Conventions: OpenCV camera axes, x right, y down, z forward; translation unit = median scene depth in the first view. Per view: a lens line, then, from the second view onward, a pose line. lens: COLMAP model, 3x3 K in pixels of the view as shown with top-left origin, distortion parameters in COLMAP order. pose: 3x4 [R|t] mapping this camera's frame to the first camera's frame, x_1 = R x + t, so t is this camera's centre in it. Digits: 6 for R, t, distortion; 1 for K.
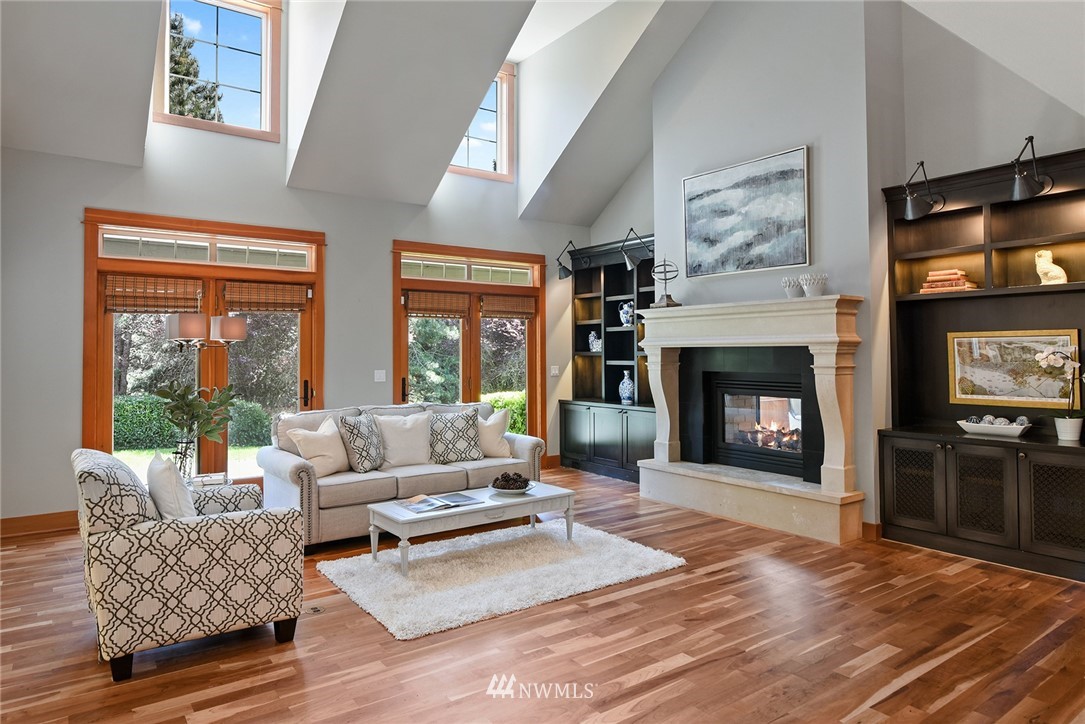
lens RADIAL K [[662.2, 0, 529.1], [0, 662.2, 334.1], [0, 0, 1]] dist [-0.018592, -0.002243]
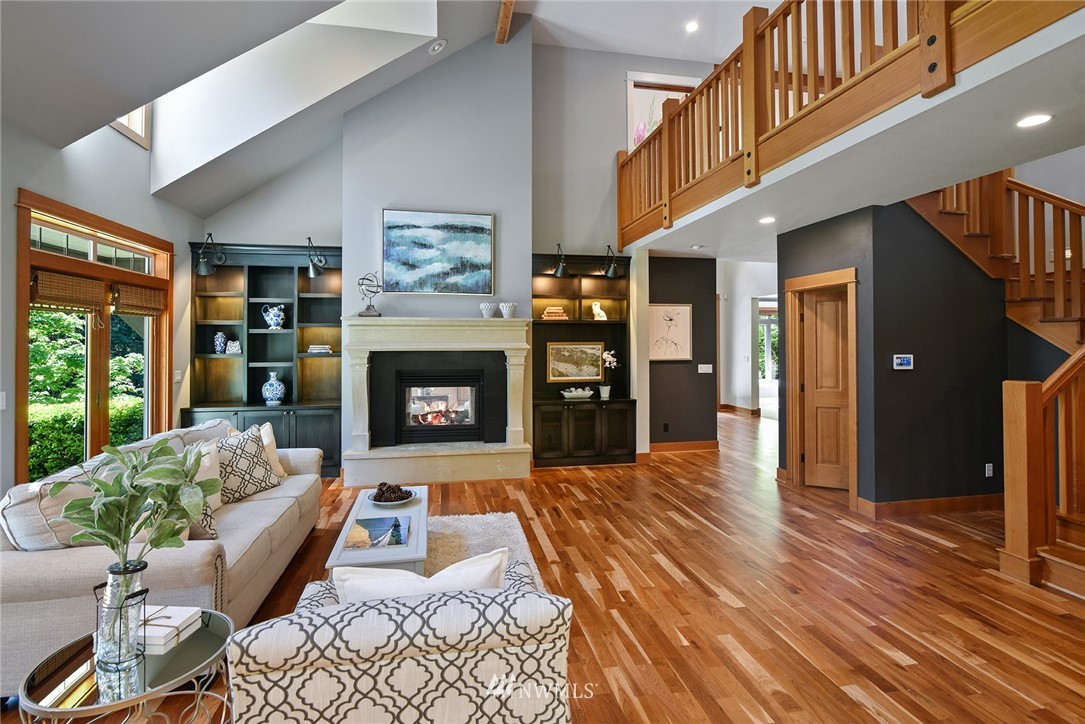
lens RADIAL K [[510.5, 0, 540.9], [0, 510.5, 332.1], [0, 0, 1]] dist [-0.004392, -0.000643]
pose [[0.410446, 0.022370, 0.911610, -0.512614], [-0.027336, 0.999552, -0.012220, -0.010759], [-0.911475, -0.019904, 0.410873, 0.389845]]
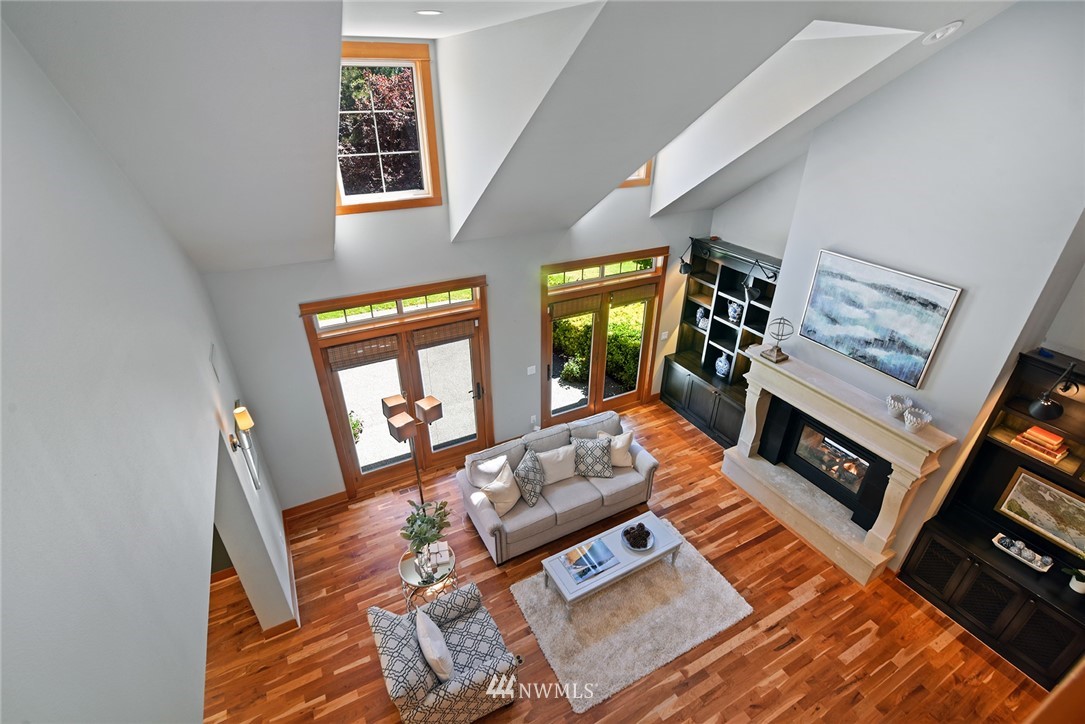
lens RADIAL K [[502.0, 0, 542.5], [0, 502.0, 362.0], [0, 0, 1]] dist [-0.025527, 0.000789]
pose [[0.991618, 0.071457, -0.107647, -0.113044], [-0.005949, 0.857517, 0.514422, -0.520116], [0.129068, -0.509469, 0.850754, 0.199050]]
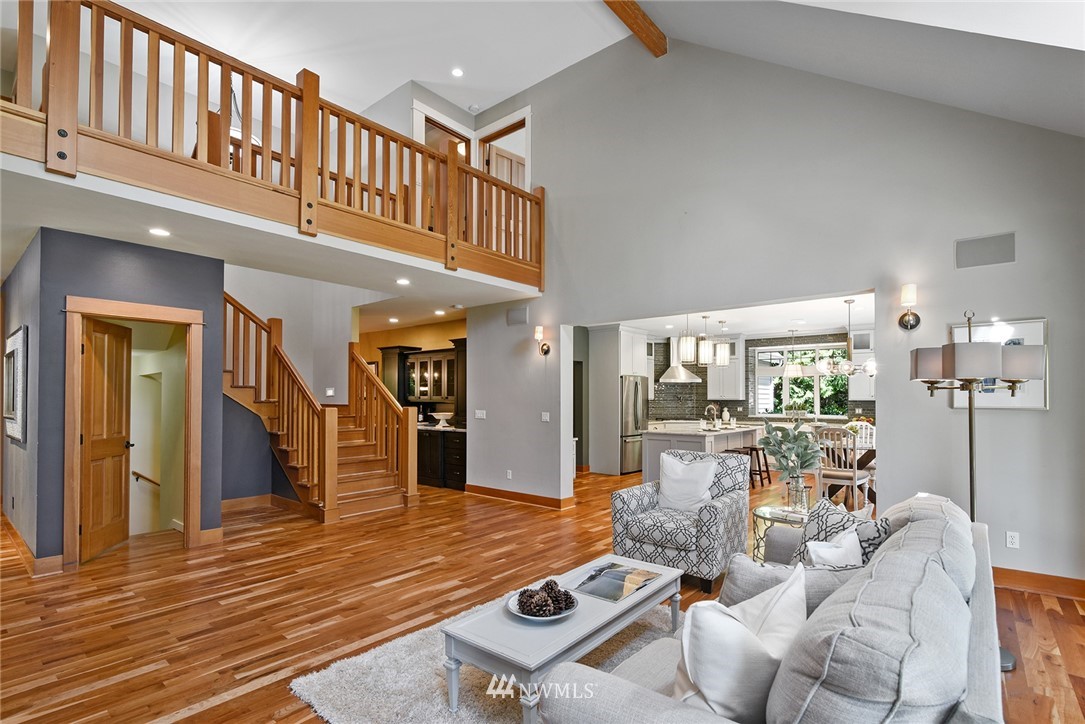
lens RADIAL K [[505.9, 0, 545.4], [0, 505.9, 390.3], [0, 0, 1]] dist [-0.003890, -0.000417]
pose [[-0.967587, 0.000120, -0.252538, 0.076979], [0.010767, 0.999110, -0.040779, 0.033528], [0.252309, -0.042176, -0.966727, 1.194680]]
